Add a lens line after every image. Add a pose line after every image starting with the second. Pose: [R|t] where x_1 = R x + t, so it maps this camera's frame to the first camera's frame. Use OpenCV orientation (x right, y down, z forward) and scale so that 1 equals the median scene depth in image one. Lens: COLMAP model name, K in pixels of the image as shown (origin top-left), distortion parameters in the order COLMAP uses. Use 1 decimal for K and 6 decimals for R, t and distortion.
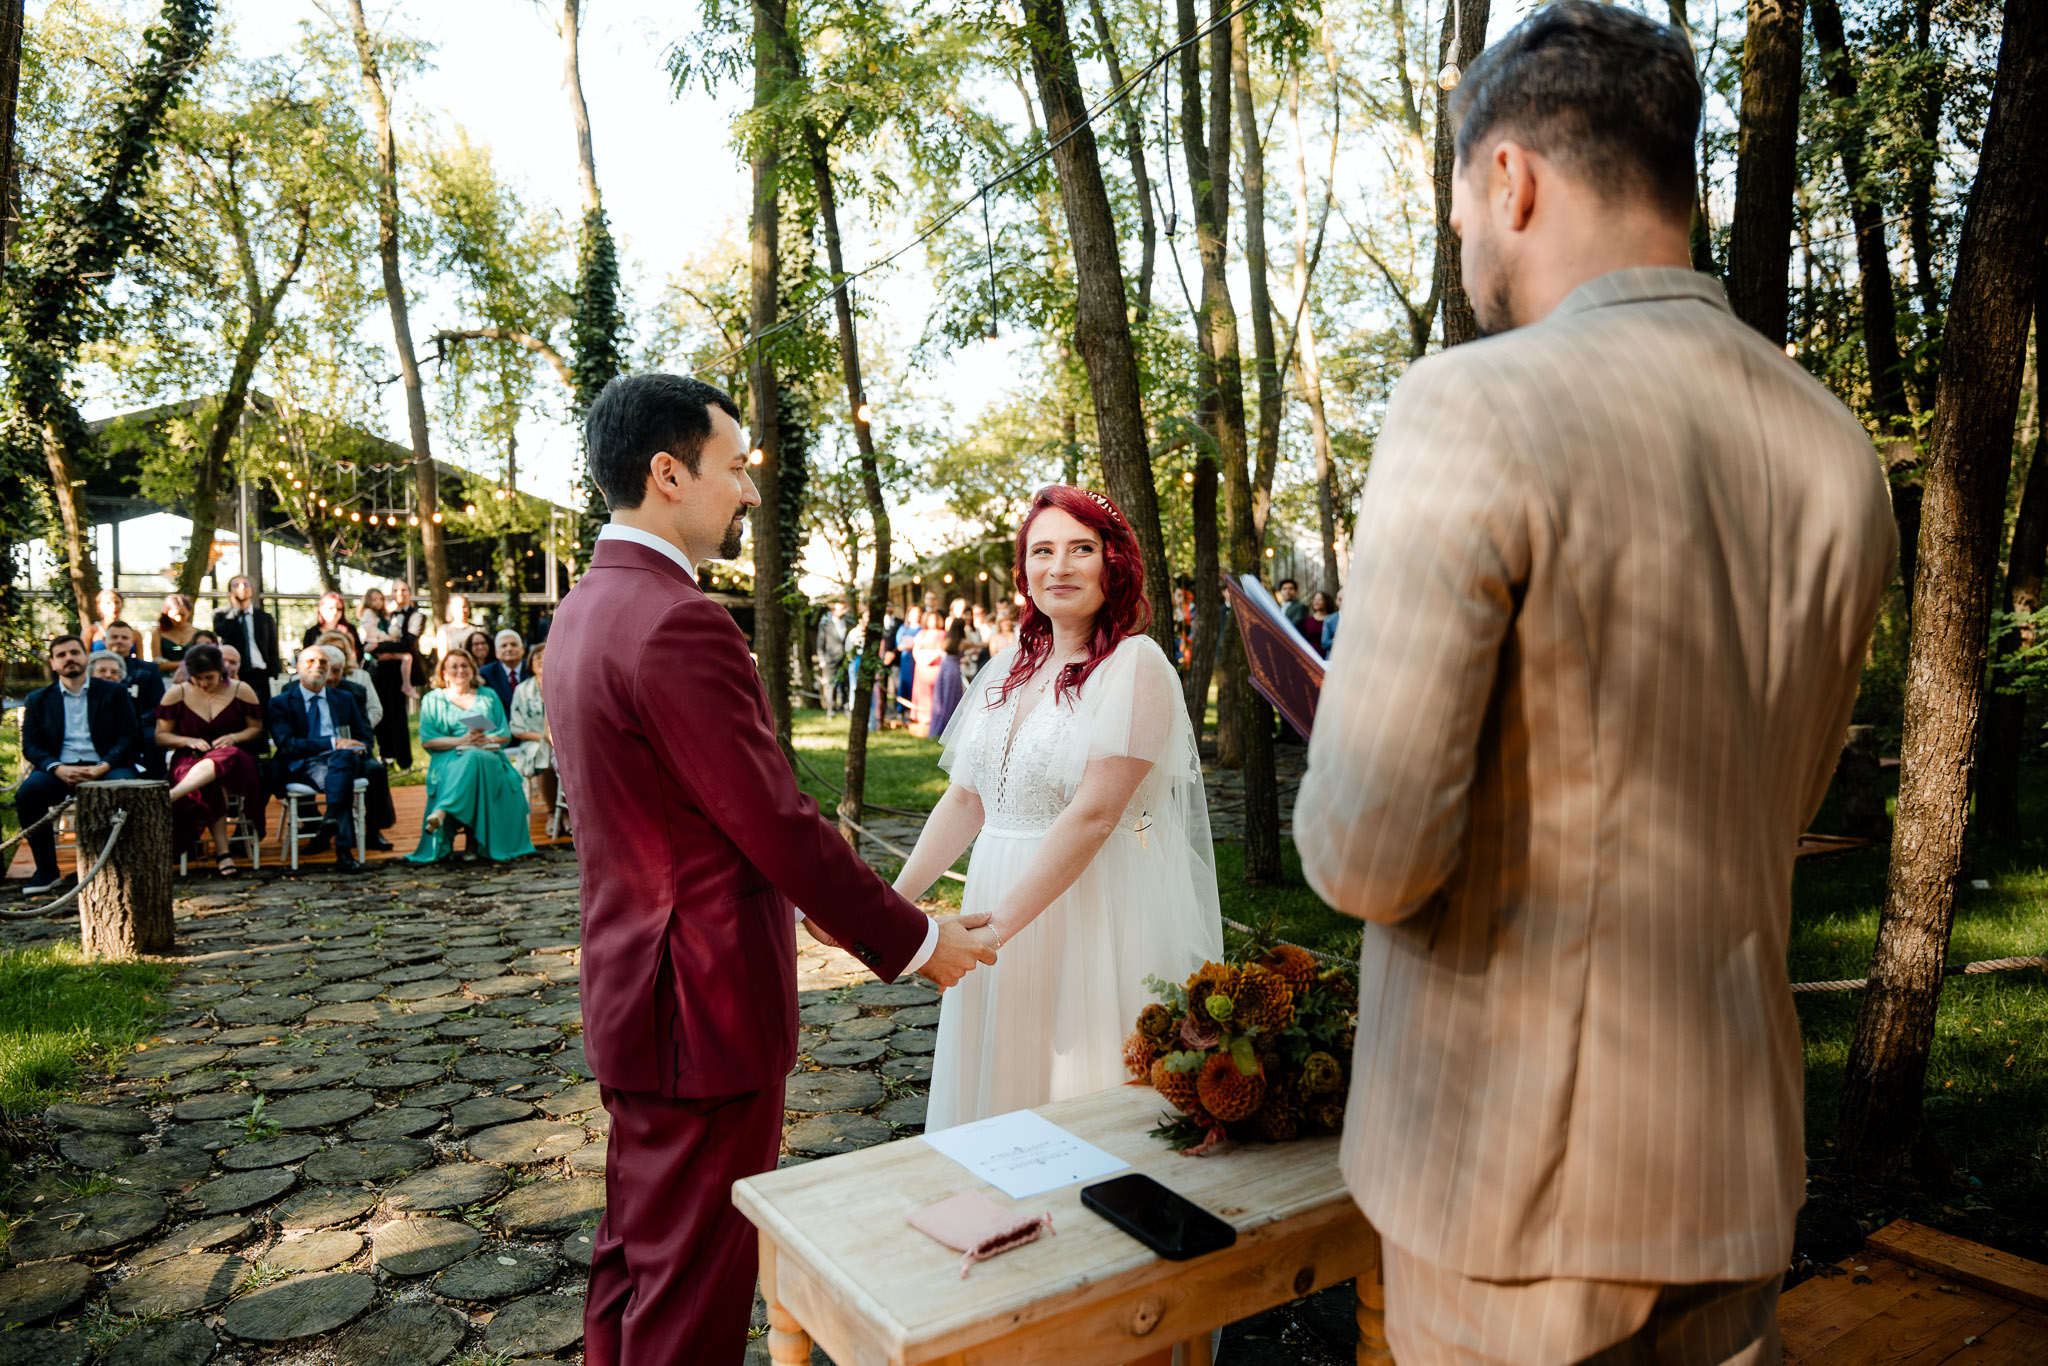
lens RADIAL K [[1367.3, 0, 1024.0], [0, 1367.3, 683.0], [0, 0, 1]] dist [0.018372, -0.033590]
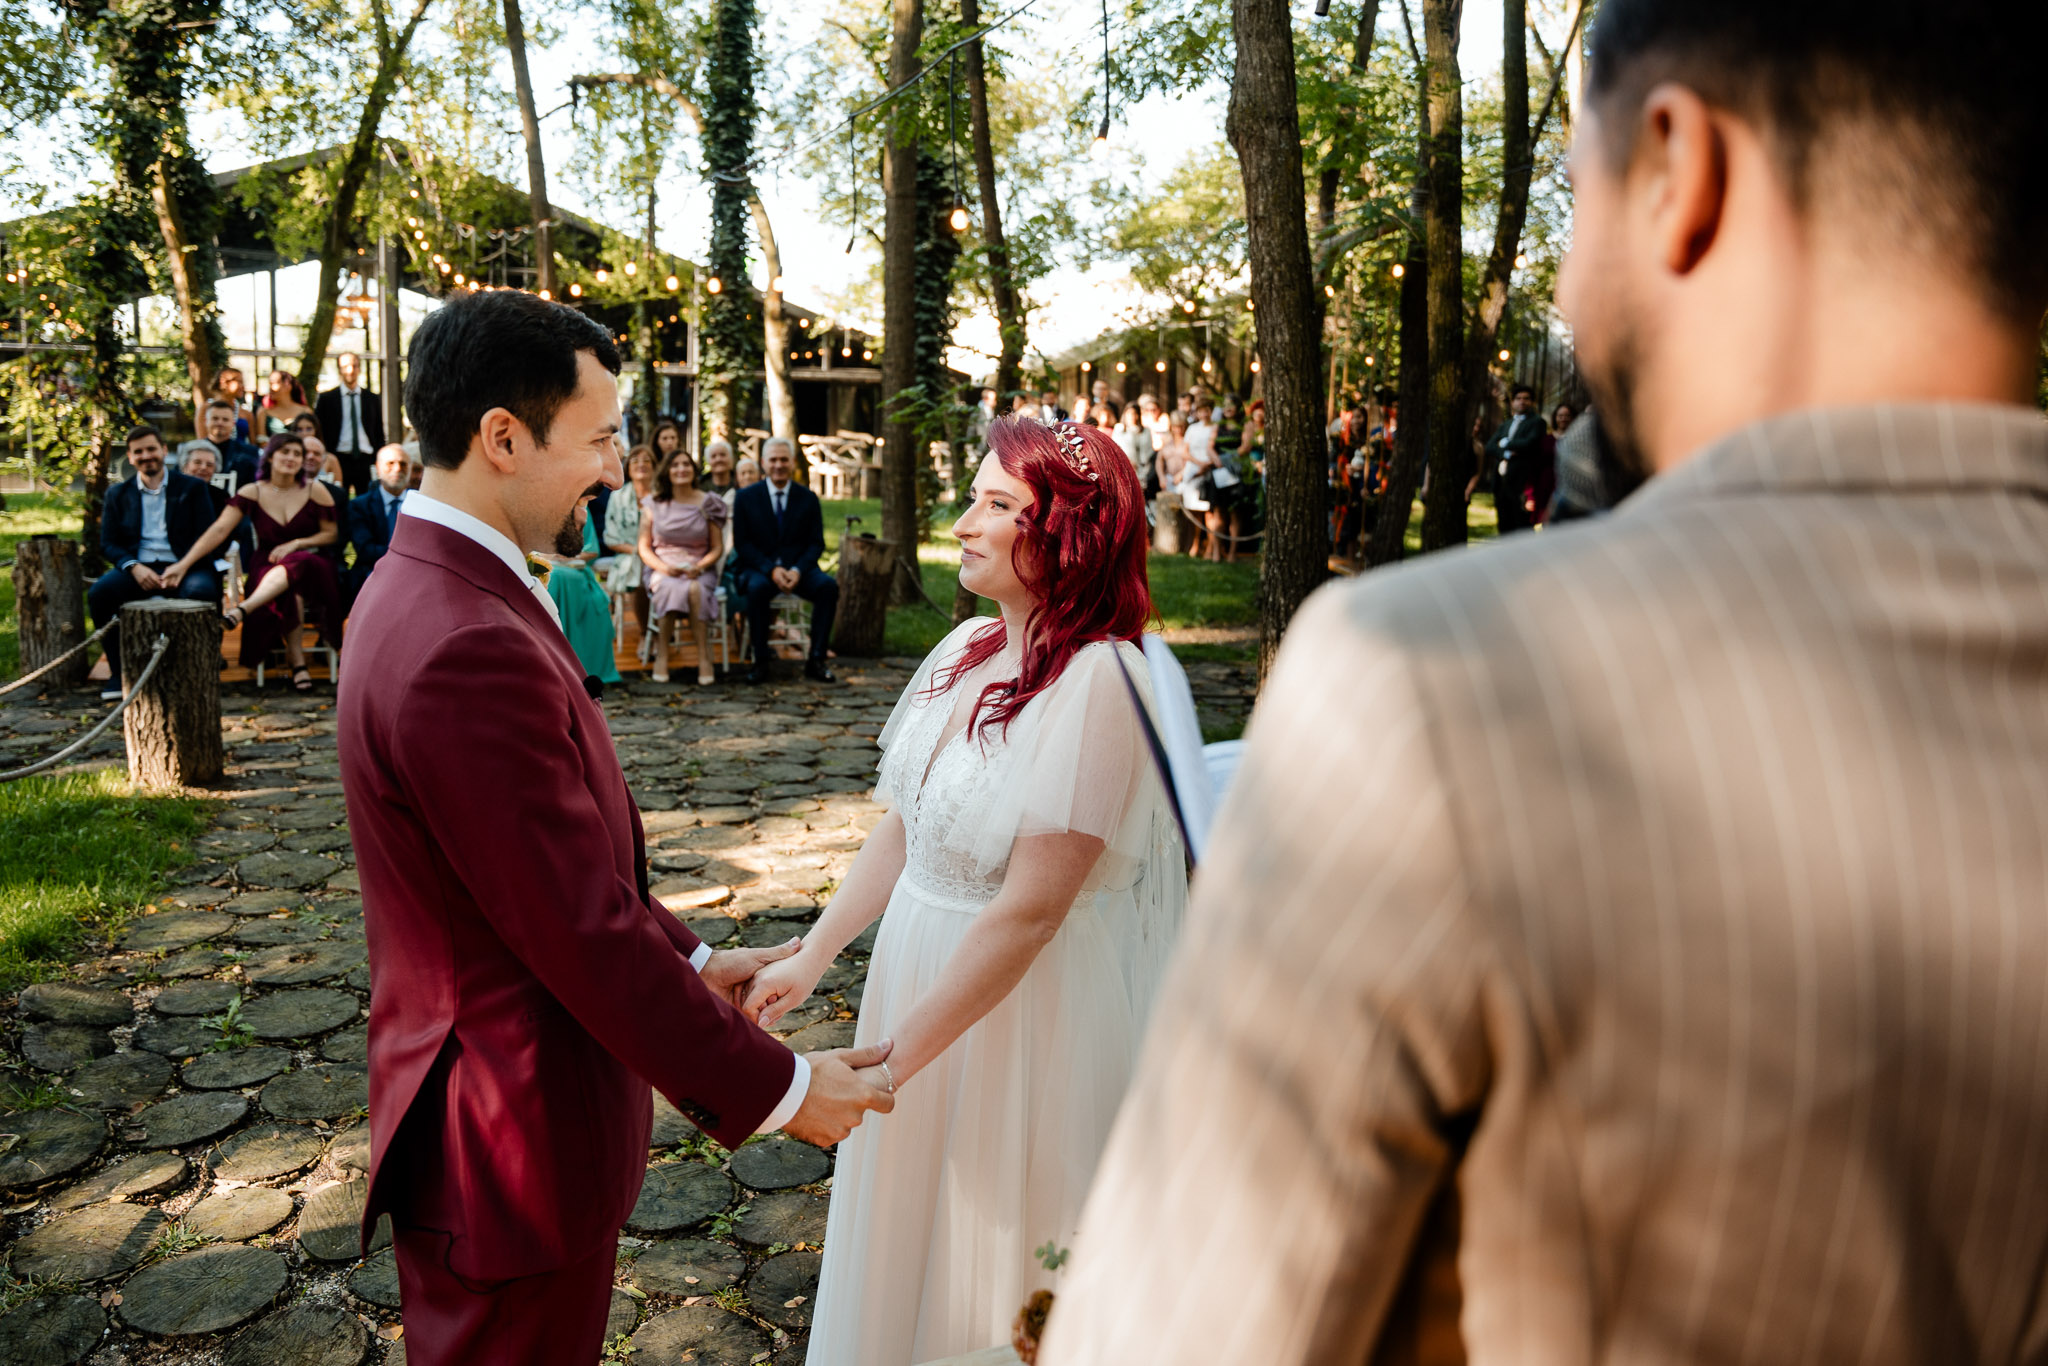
lens RADIAL K [[1518.7, 0, 959.6], [0, 1518.7, 607.0], [0, 0, 1]] dist [-0.001507, -0.005332]
pose [[0.984321, 0.058867, -0.166271, 0.022600], [-0.042910, 0.994262, 0.097984, -0.025261], [0.171085, -0.089313, 0.981200, 0.039175]]
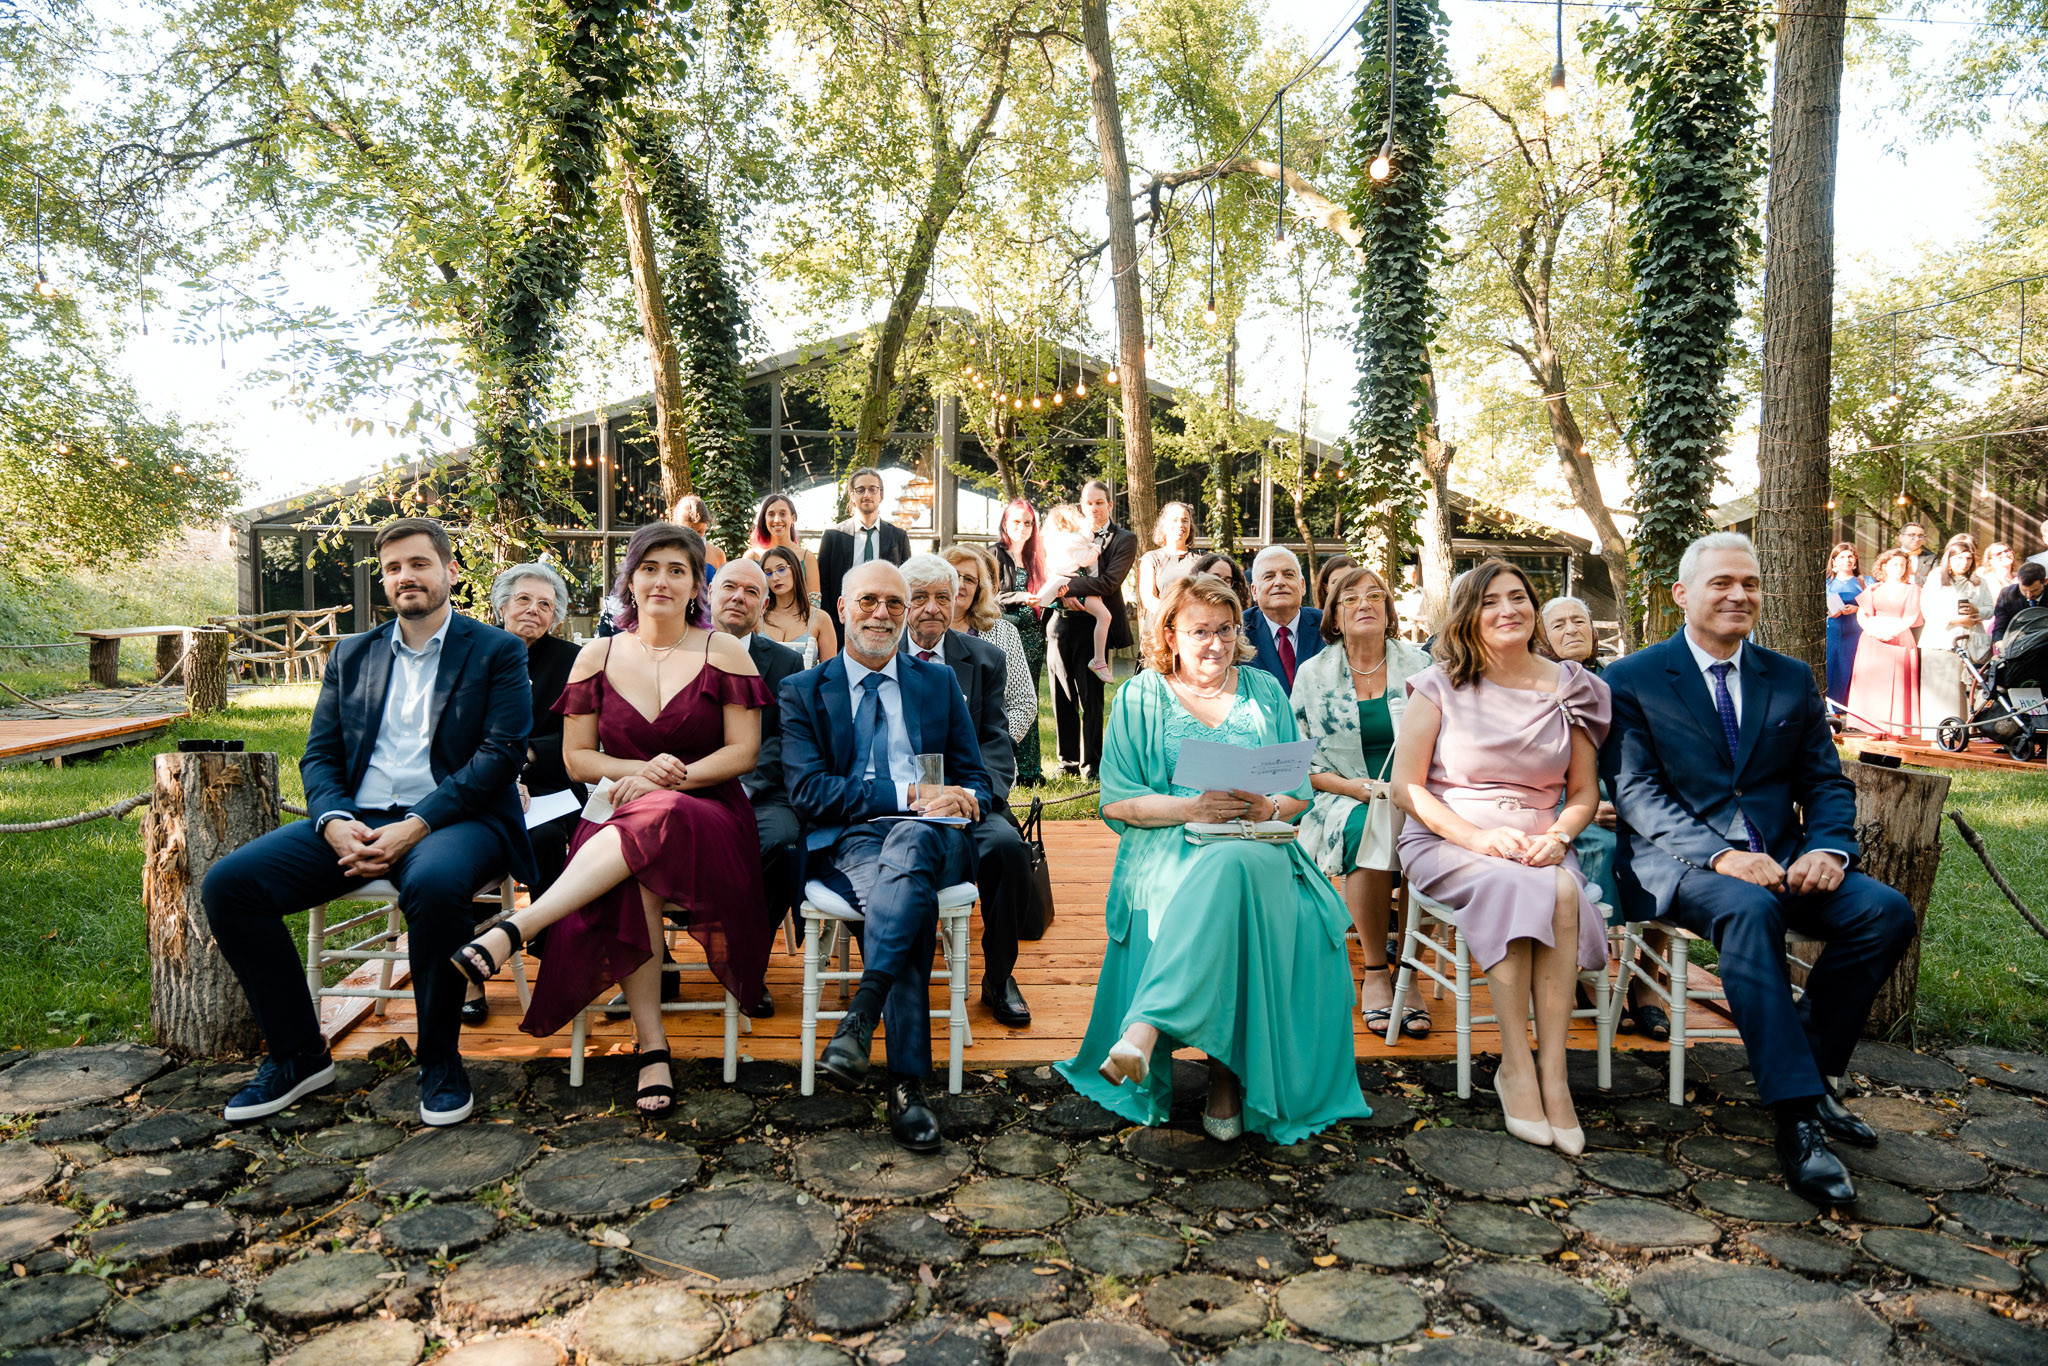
lens RADIAL K [[1377.6, 0, 1024.0], [0, 1377.6, 683.0], [0, 0, 1]] dist [-0.008407, -0.000748]
pose [[0.885547, 0.047569, -0.462109, -0.201919], [-0.035629, 0.998768, 0.034537, -0.002812], [0.463182, -0.014119, 0.886151, 0.464564]]
